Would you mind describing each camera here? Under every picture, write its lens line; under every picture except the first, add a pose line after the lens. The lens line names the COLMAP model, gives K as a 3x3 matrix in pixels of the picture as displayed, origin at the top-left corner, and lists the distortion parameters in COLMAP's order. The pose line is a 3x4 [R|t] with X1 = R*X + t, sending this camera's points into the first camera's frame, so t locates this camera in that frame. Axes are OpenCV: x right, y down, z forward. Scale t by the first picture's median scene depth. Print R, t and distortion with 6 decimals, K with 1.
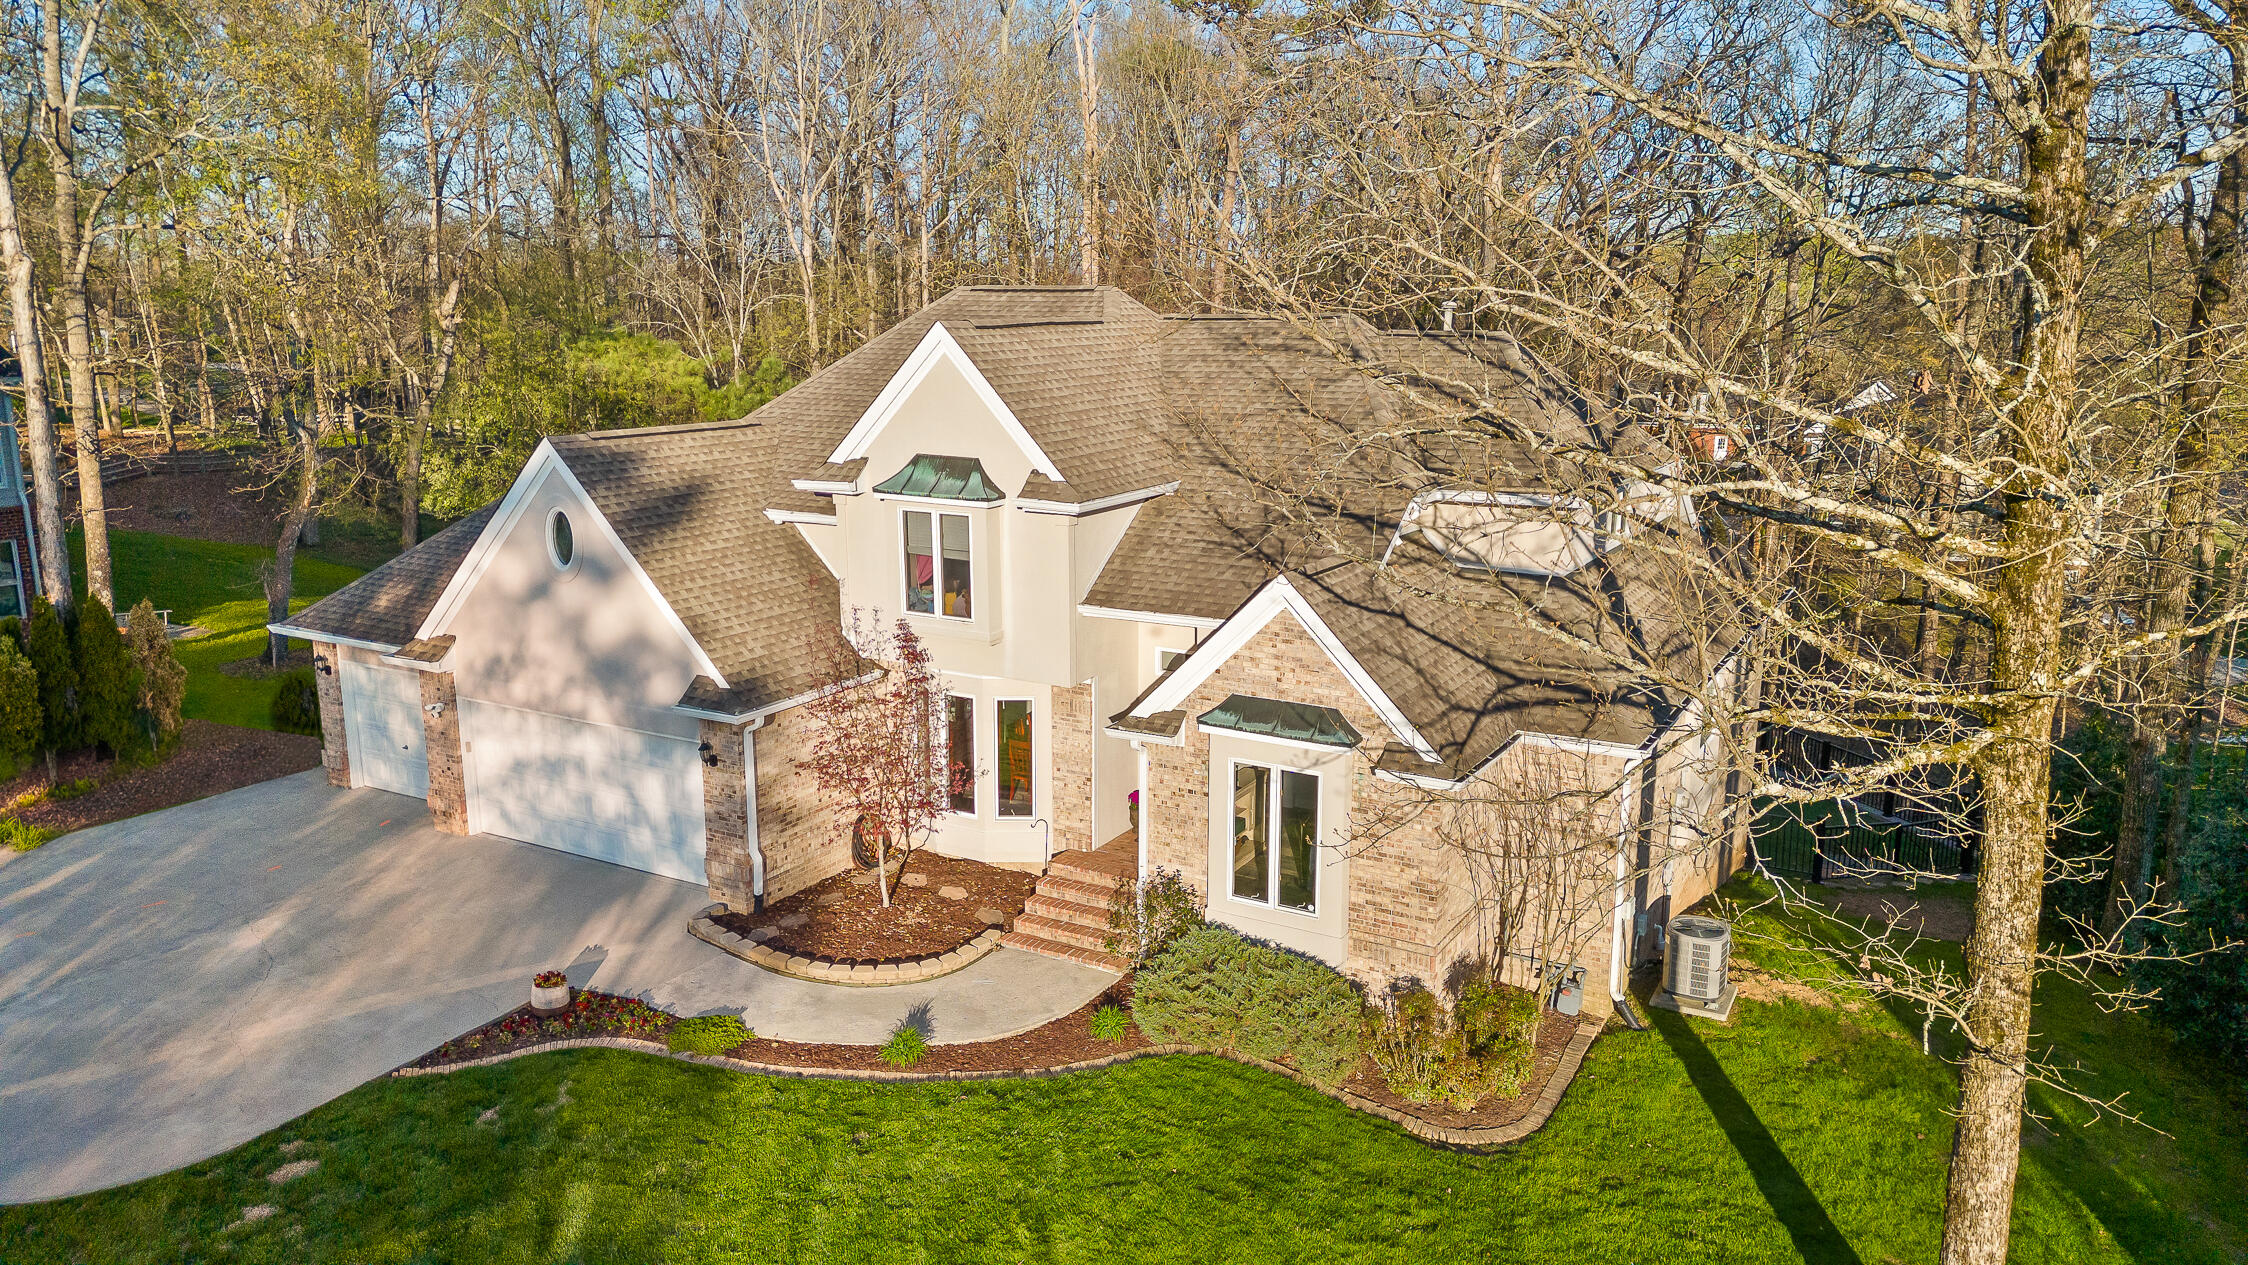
lens RADIAL K [[1550.8, 0, 1131.2], [0, 1550.8, 629.2], [0, 0, 1]] dist [0.143695, -0.184744]
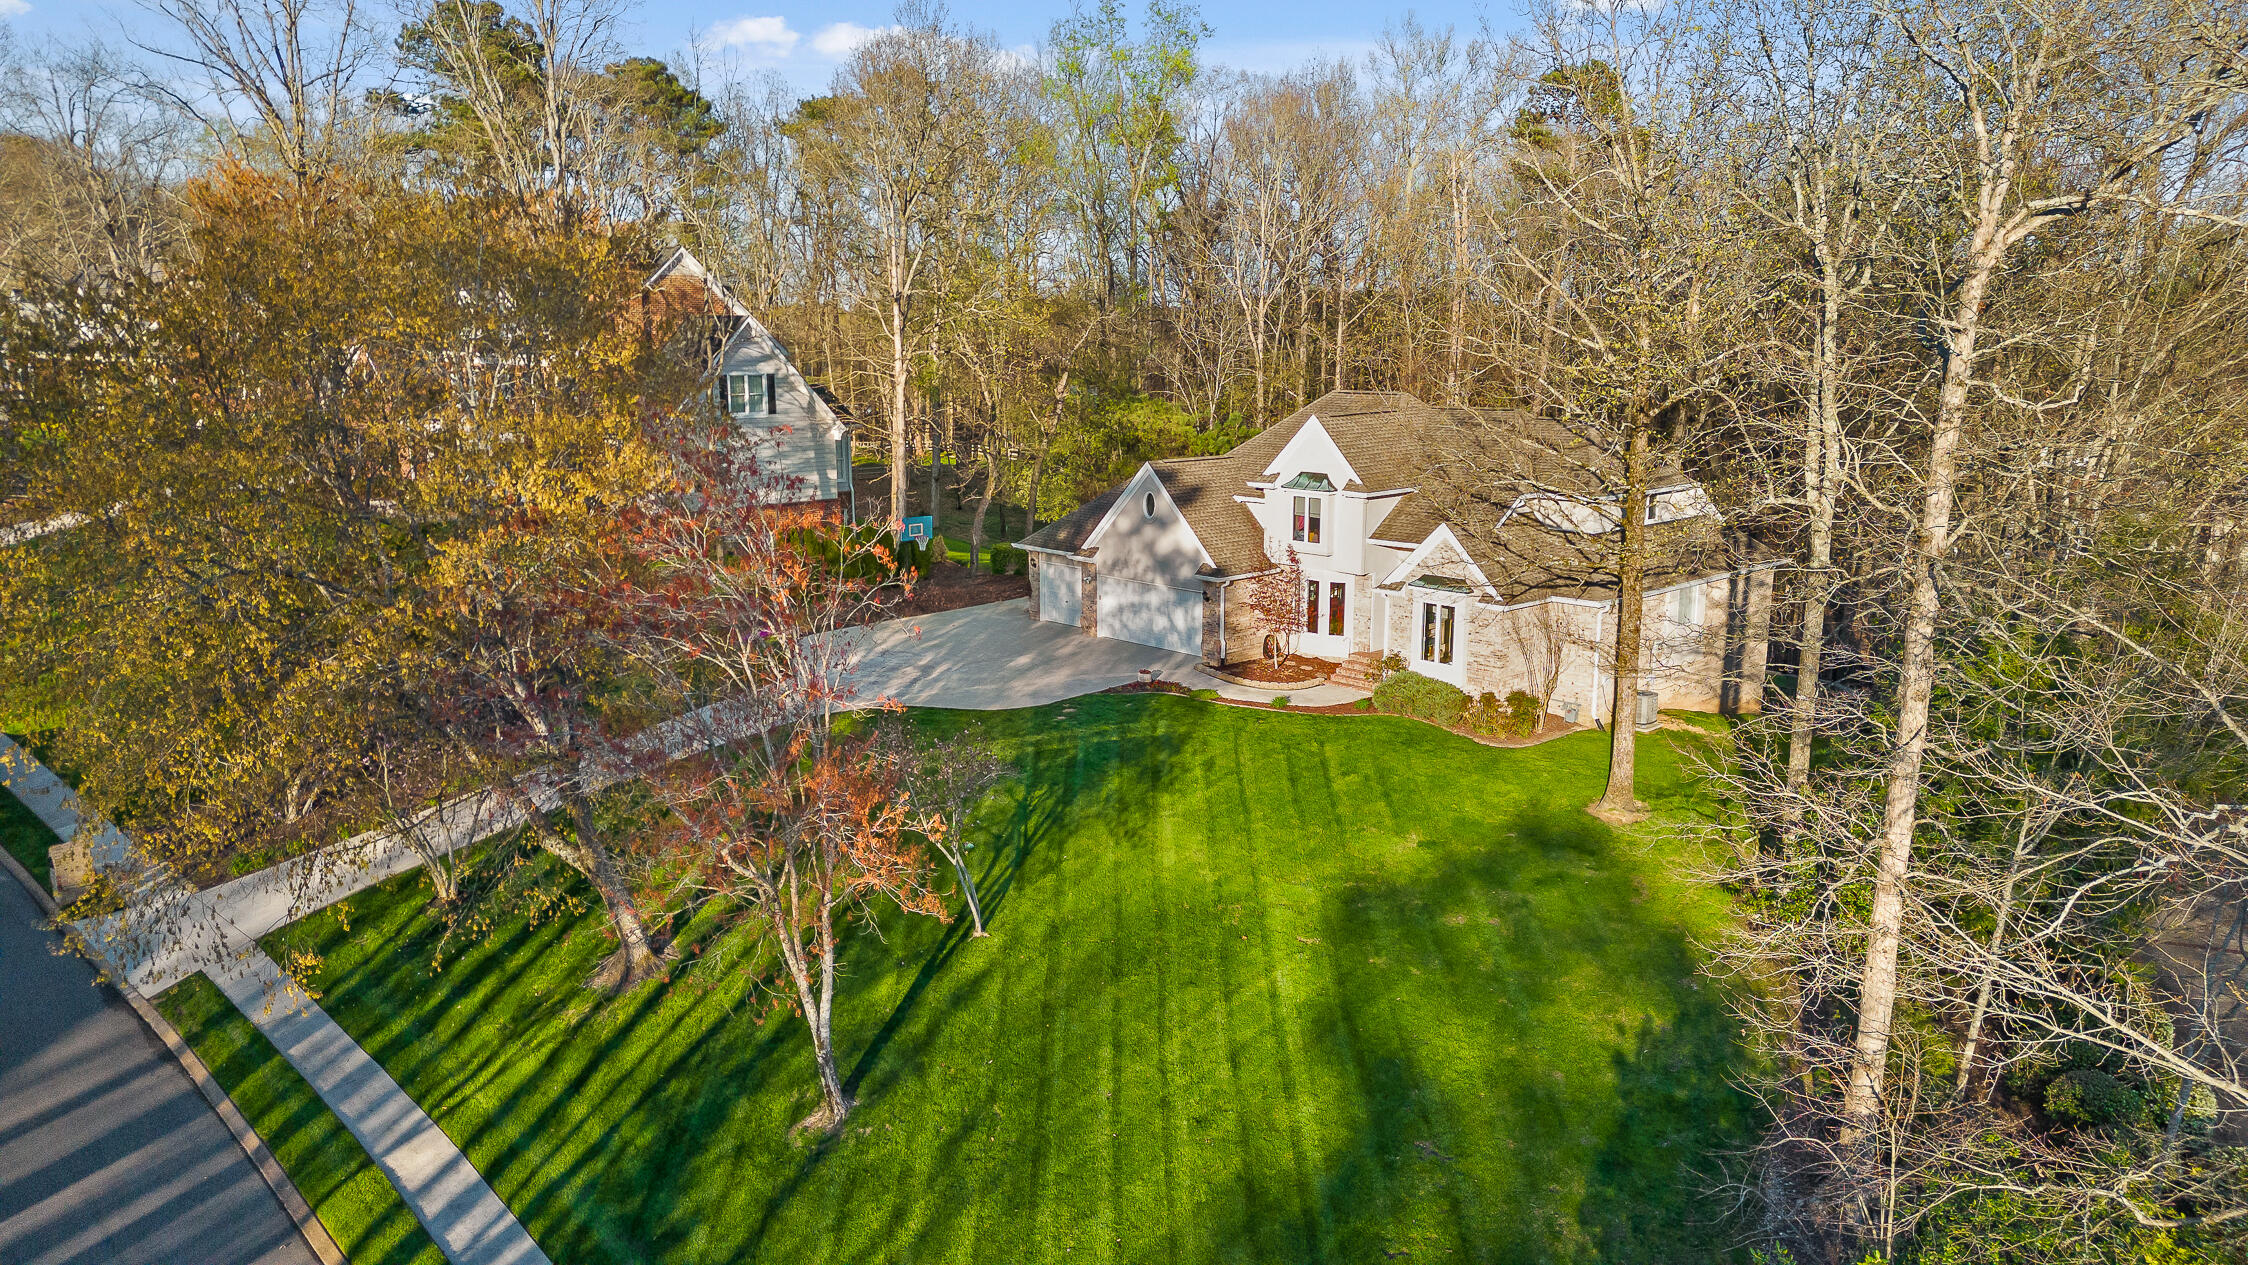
lens RADIAL K [[1550.8, 0, 1131.2], [0, 1550.8, 629.2], [0, 0, 1]] dist [0.143695, -0.184744]
pose [[0.961346, 0.051101, -0.270561, 0.248743], [-0.056339, 0.998344, -0.011624, 0.156820], [0.269519, 0.026418, 0.962633, -1.237331]]
